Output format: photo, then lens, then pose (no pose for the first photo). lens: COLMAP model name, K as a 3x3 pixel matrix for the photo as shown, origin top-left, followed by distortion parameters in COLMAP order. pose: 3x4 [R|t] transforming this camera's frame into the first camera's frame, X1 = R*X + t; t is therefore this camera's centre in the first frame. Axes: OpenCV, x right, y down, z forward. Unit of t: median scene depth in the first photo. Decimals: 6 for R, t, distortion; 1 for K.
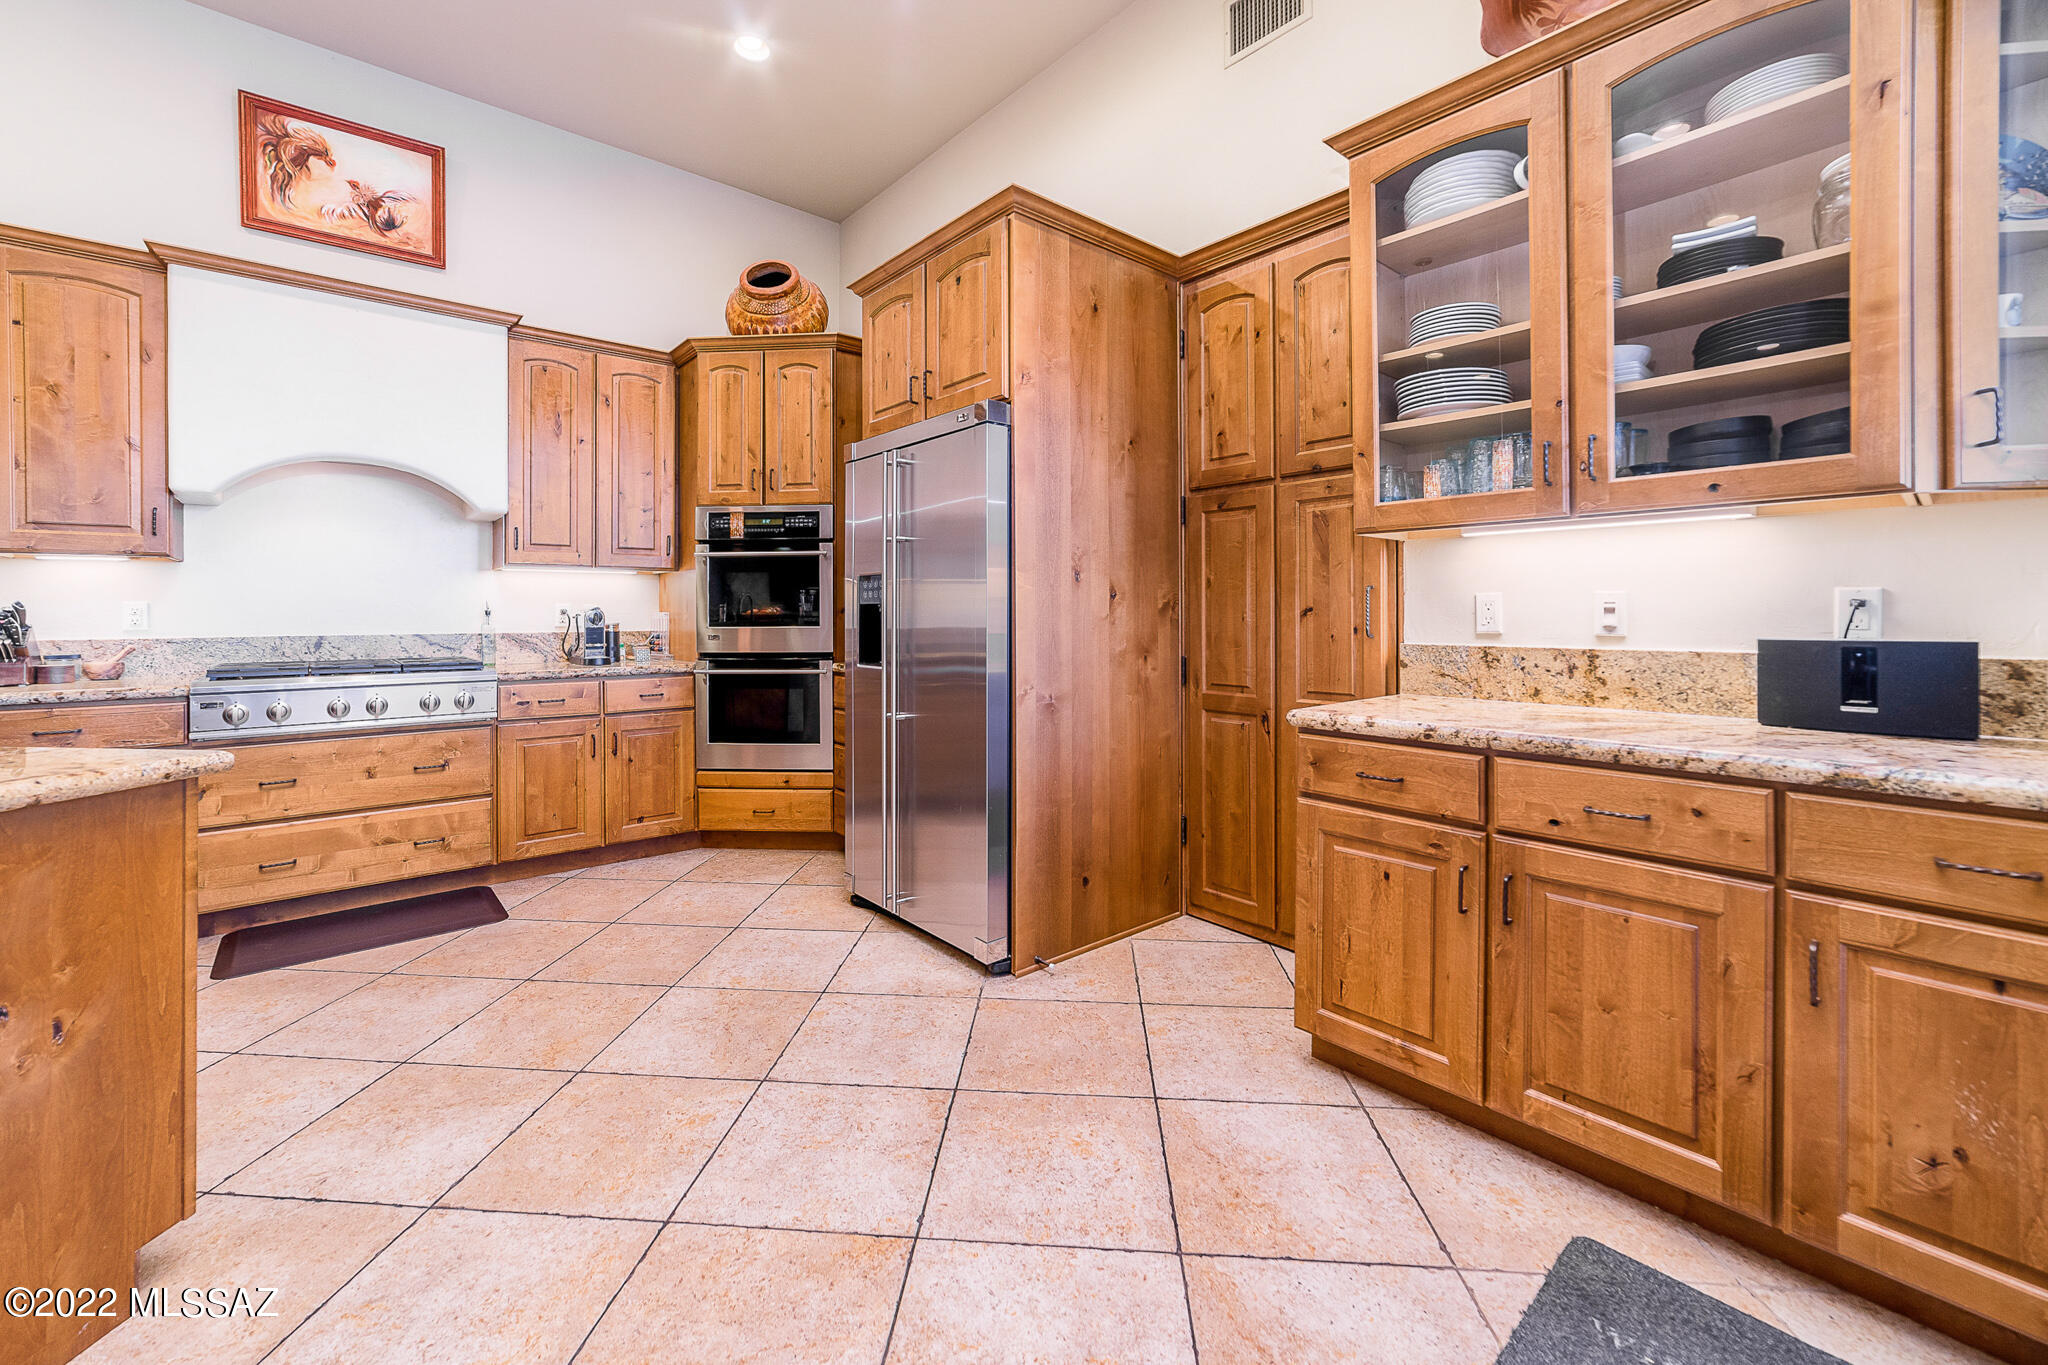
lens RADIAL K [[824.5, 0, 1023.8], [0, 824.5, 614.4], [0, 0, 1]] dist [-0.026784, 0.009936]
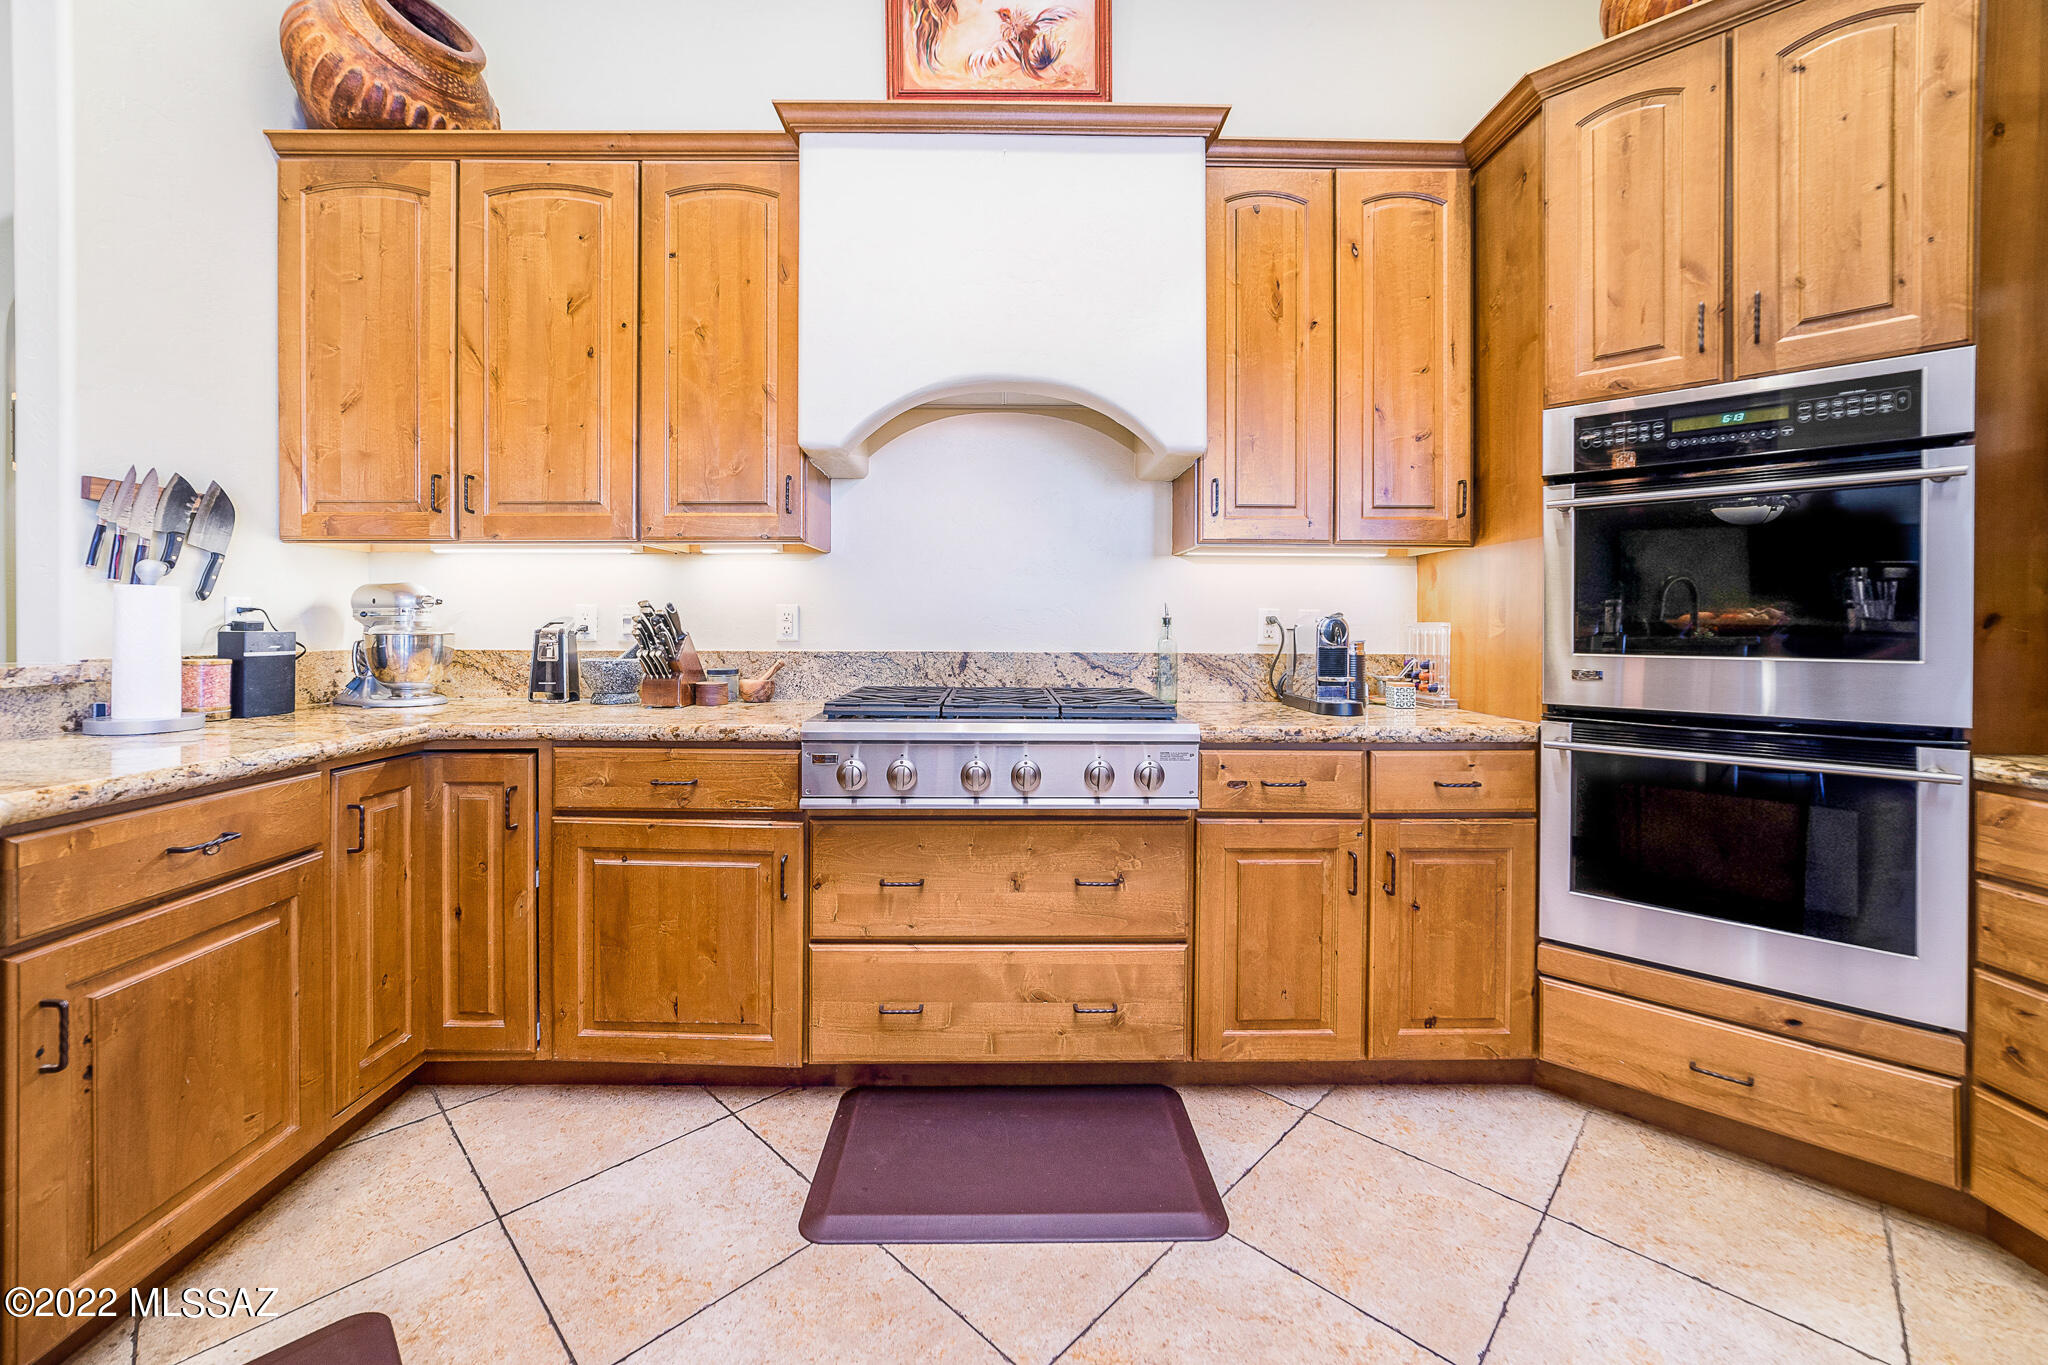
lens RADIAL K [[824.5, 0, 1005.2], [0, 824.5, 625.3], [0, 0, 1]] dist [-0.026784, 0.009936]
pose [[0.764230, 0.008042, -0.644893, -0.415938], [-0.007504, 0.999965, 0.003577, -0.000110], [0.644900, 0.002105, 0.764264, 0.524689]]
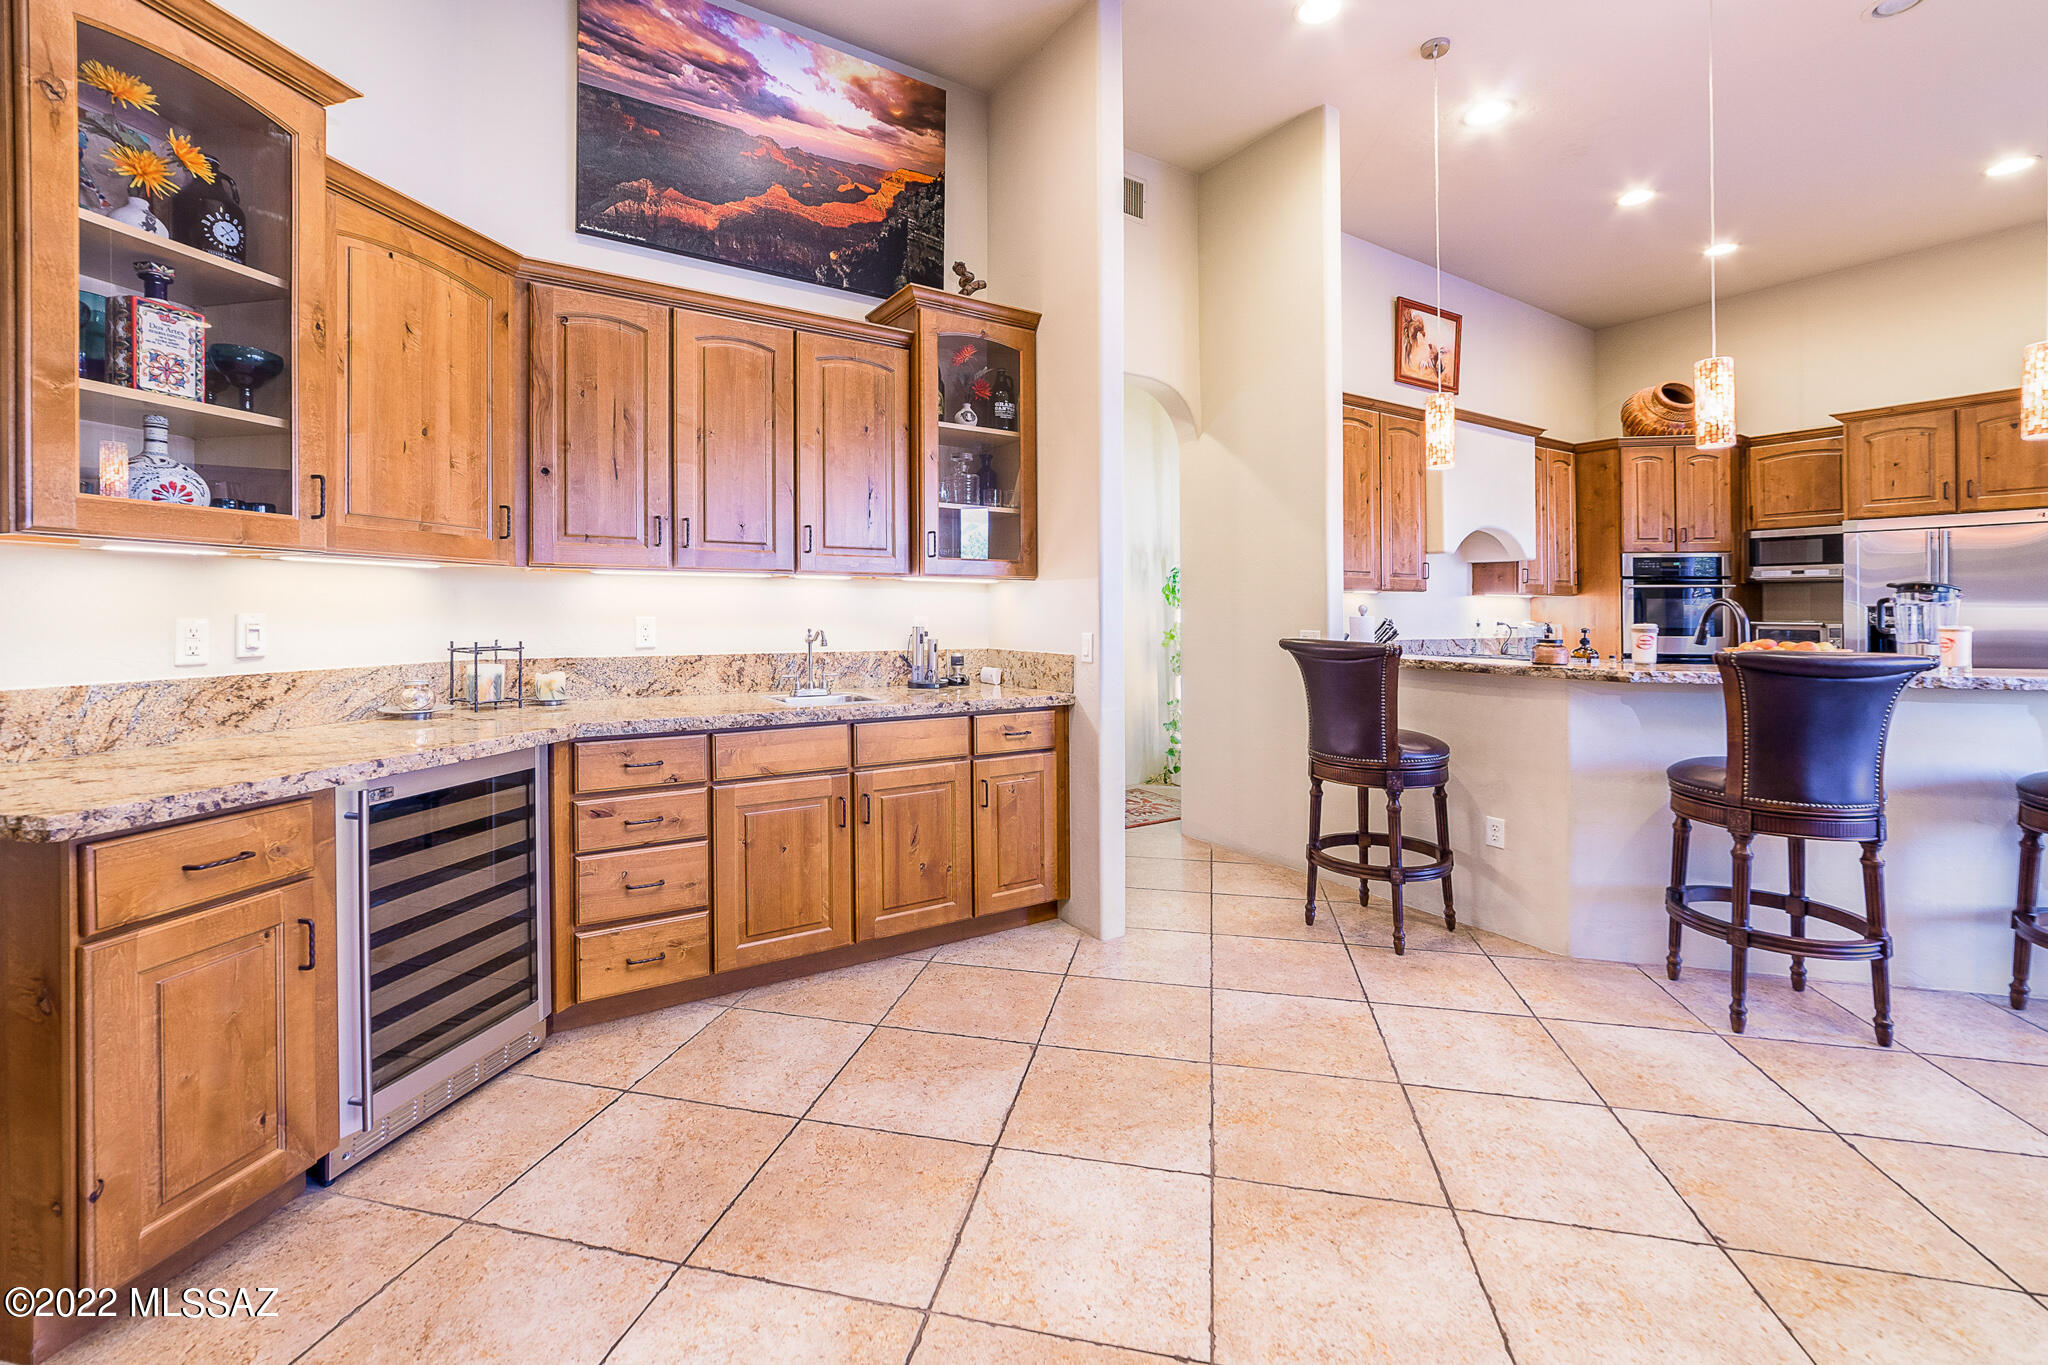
lens RADIAL K [[824.5, 0, 1011.5], [0, 824.5, 611.9], [0, 0, 1]] dist [-0.026784, 0.009936]
pose [[0.985514, 0.007778, -0.169418, -1.532476], [-0.008279, 0.999963, -0.002247, -0.020283], [0.169394, 0.003617, 0.985542, -0.750102]]
